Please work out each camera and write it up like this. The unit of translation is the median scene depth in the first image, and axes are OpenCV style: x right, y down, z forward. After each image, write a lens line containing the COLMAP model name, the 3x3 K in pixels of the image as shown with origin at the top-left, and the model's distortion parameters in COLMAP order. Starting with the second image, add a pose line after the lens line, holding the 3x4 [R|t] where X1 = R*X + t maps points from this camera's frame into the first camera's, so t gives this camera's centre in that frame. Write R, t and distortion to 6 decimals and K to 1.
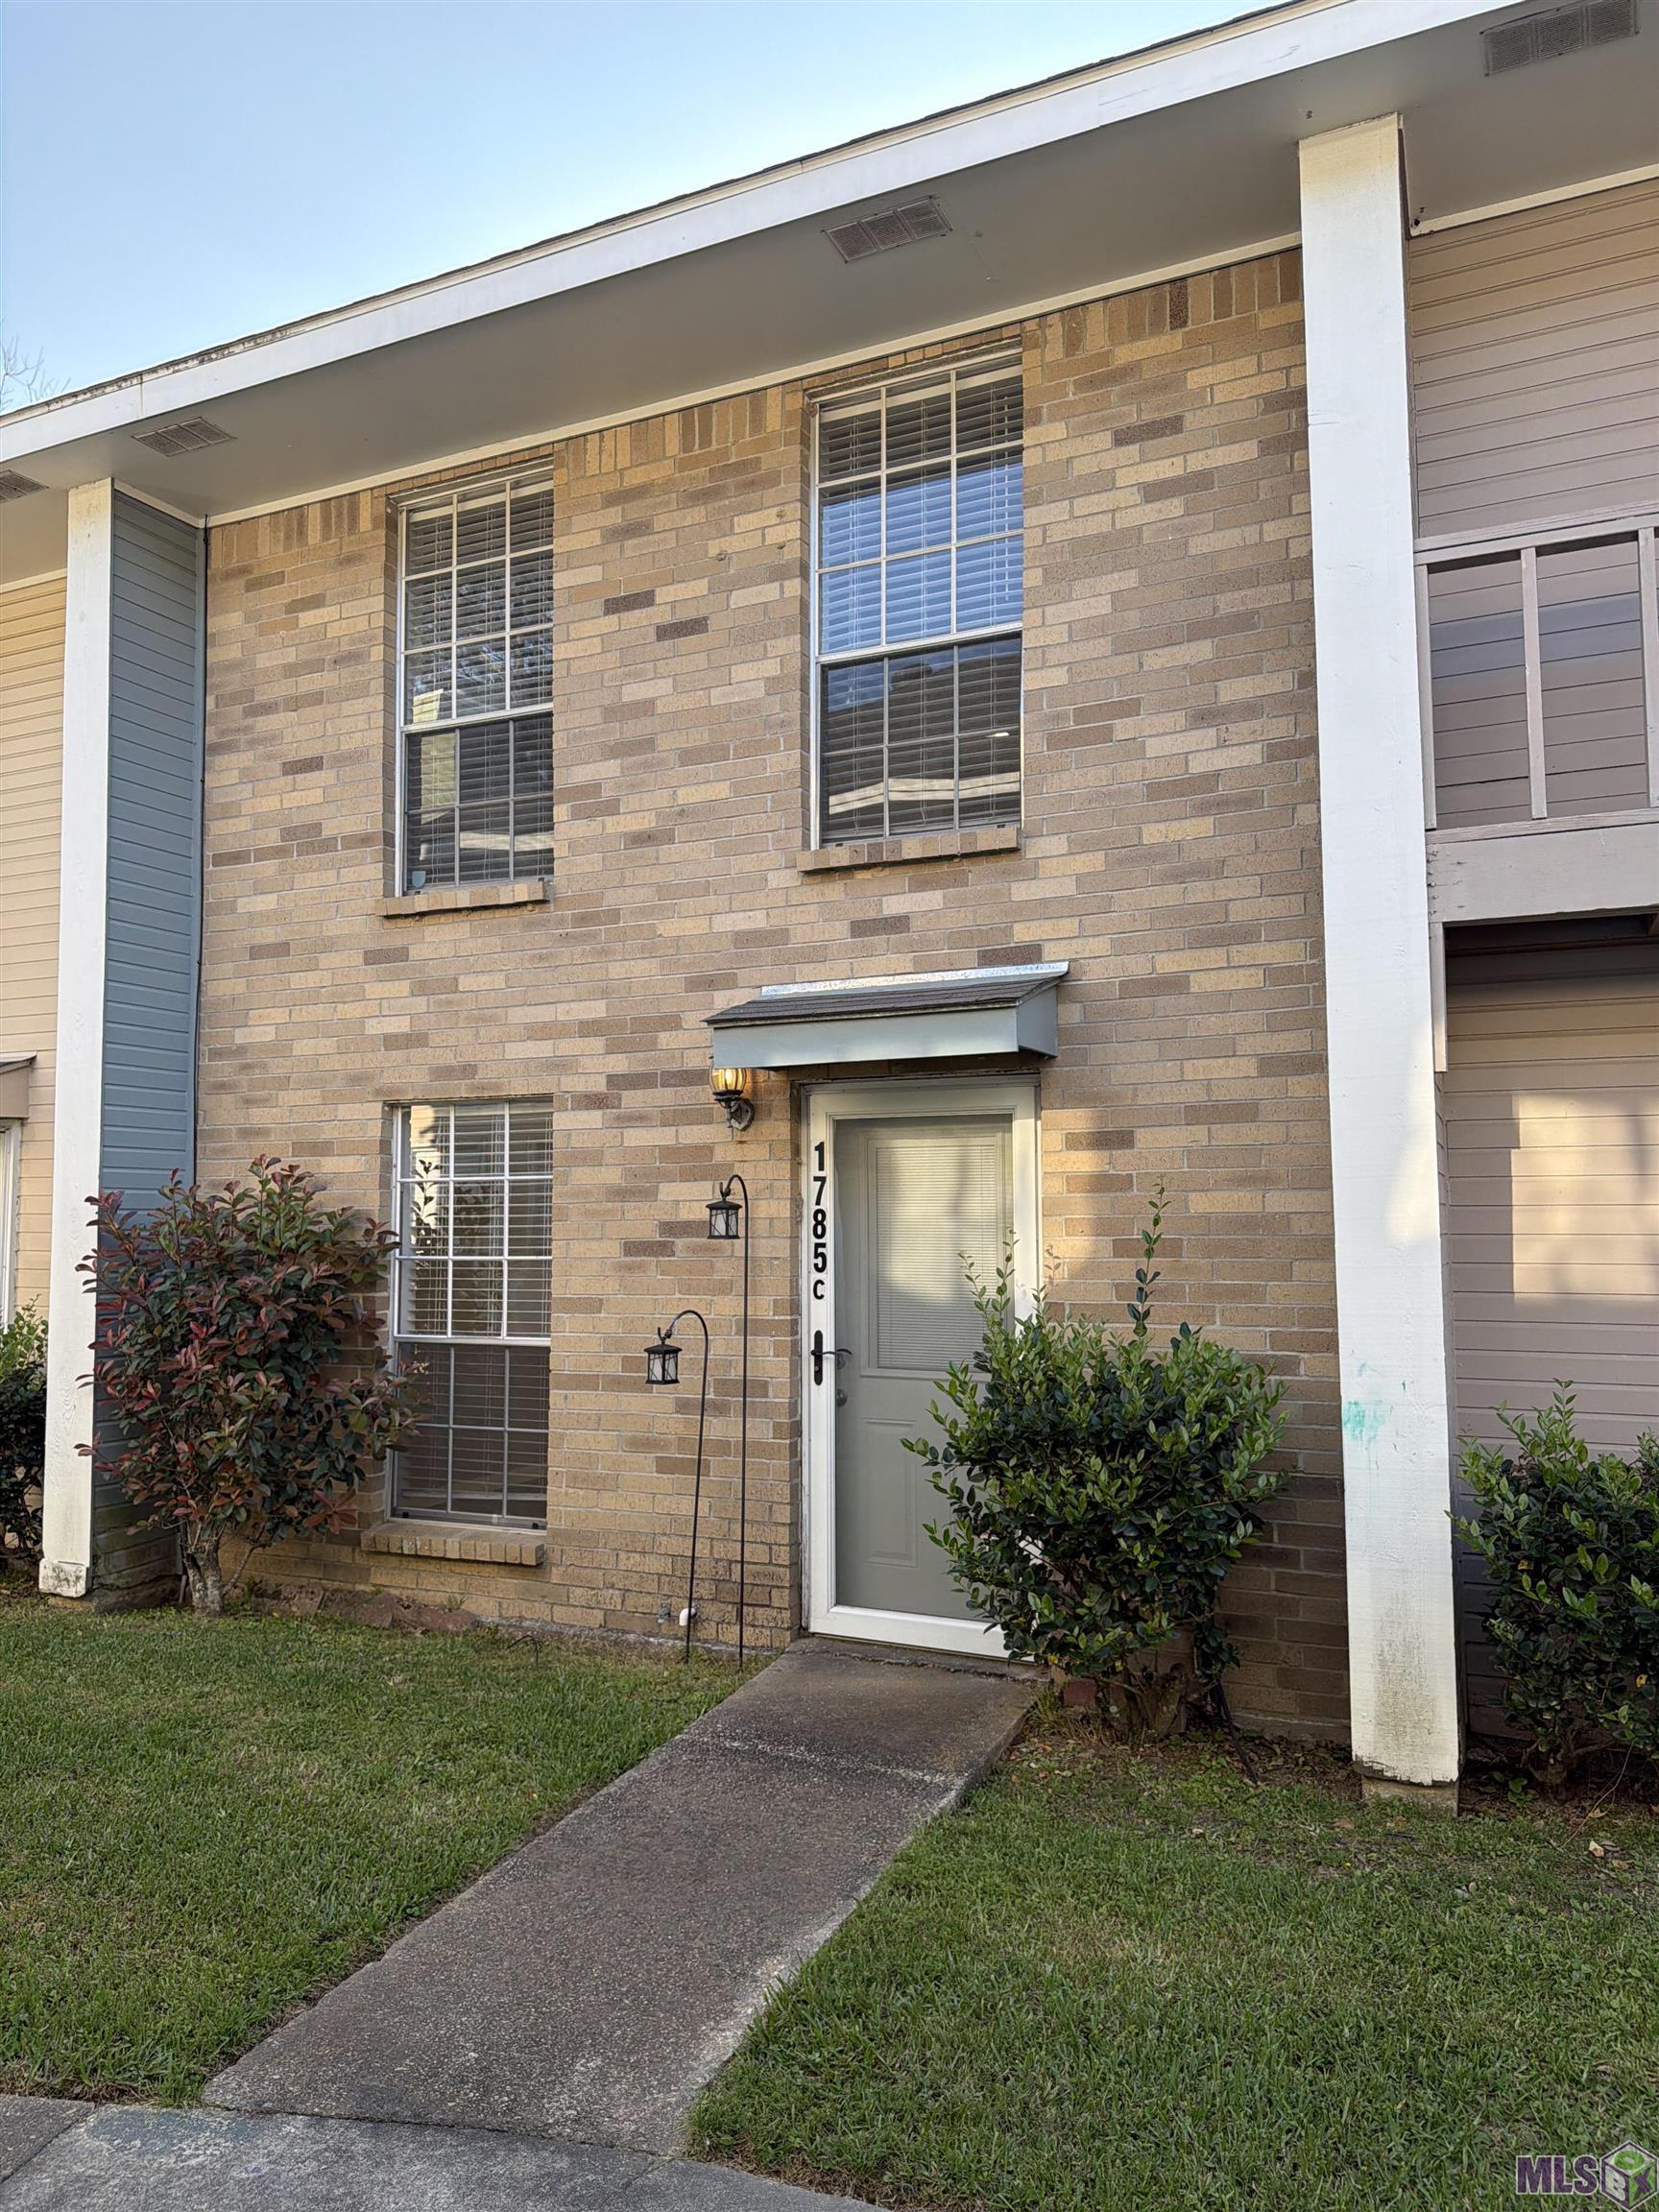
lens RADIAL K [[1540.4, 0, 829.5], [0, 1540.4, 1106.0], [0, 0, 1]] dist [0.056697, -0.062157]
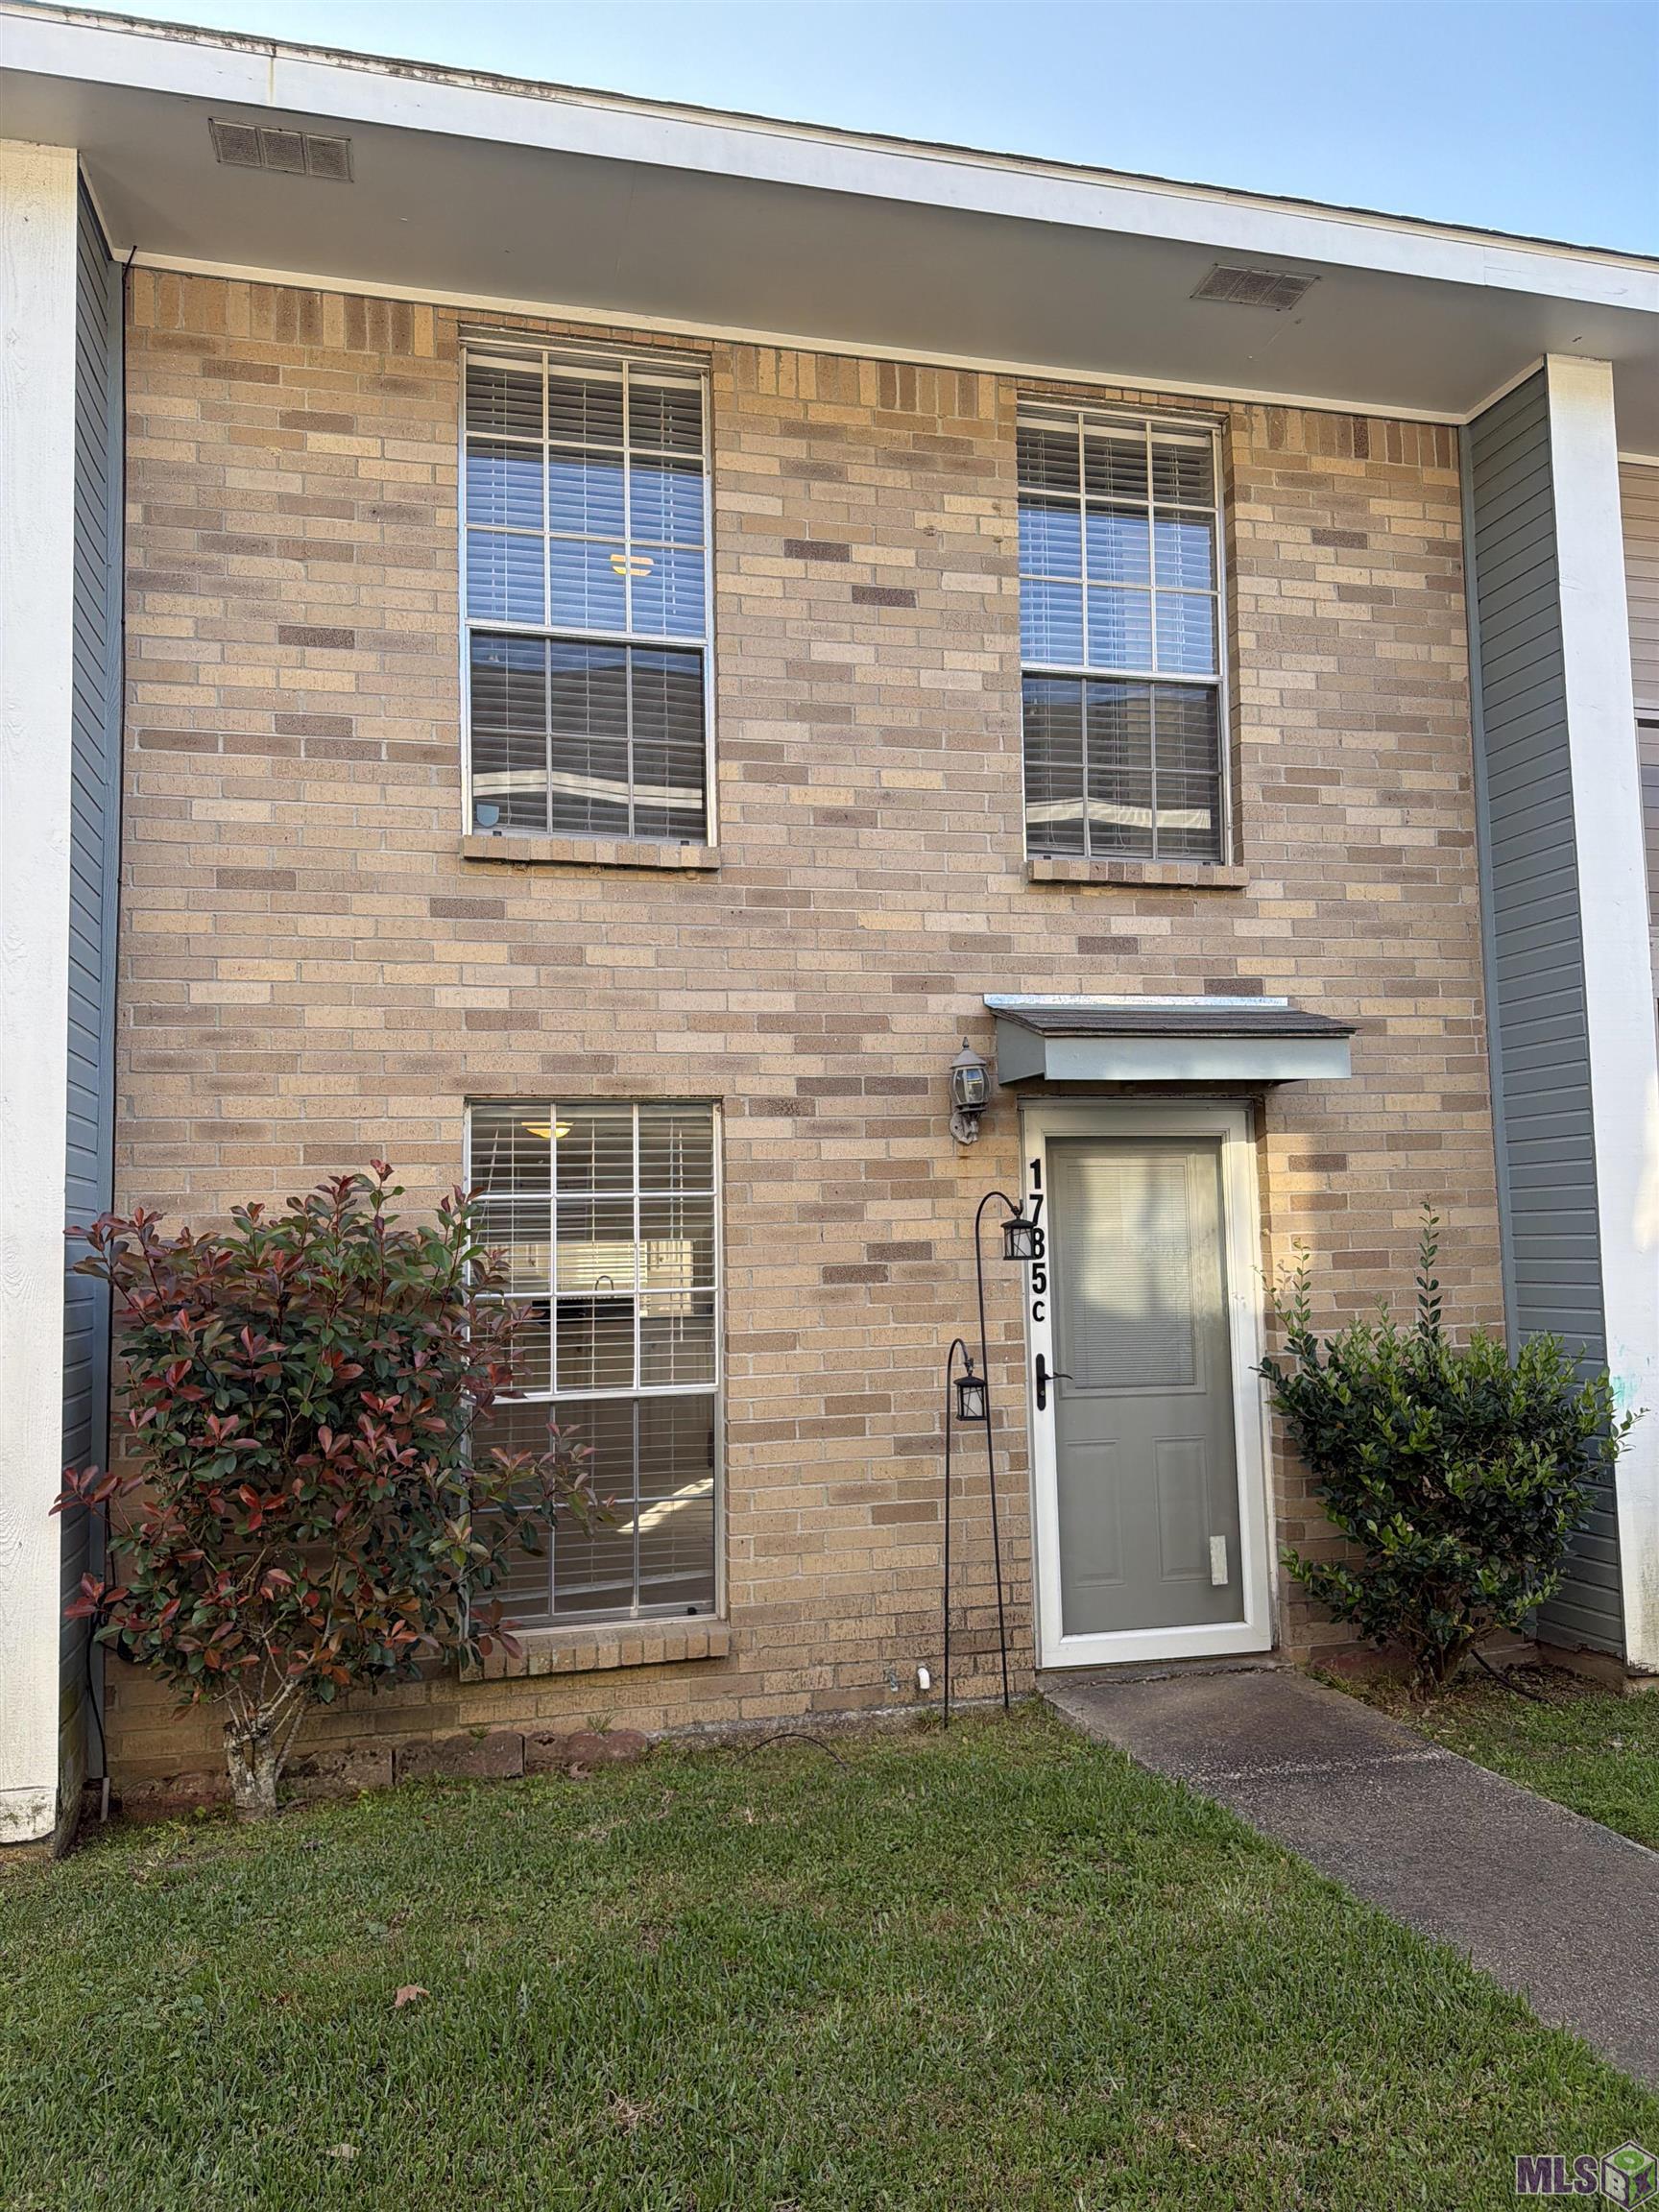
lens RADIAL K [[1563.7, 0, 726.3], [0, 1563.7, 1113.8], [0, 0, 1]] dist [0.050575, -0.056518]
pose [[0.779868, 0.040976, 0.624601, -0.741091], [-0.028356, 0.999143, -0.030143, 0.028784], [-0.625301, 0.005797, 0.780362, 0.335637]]
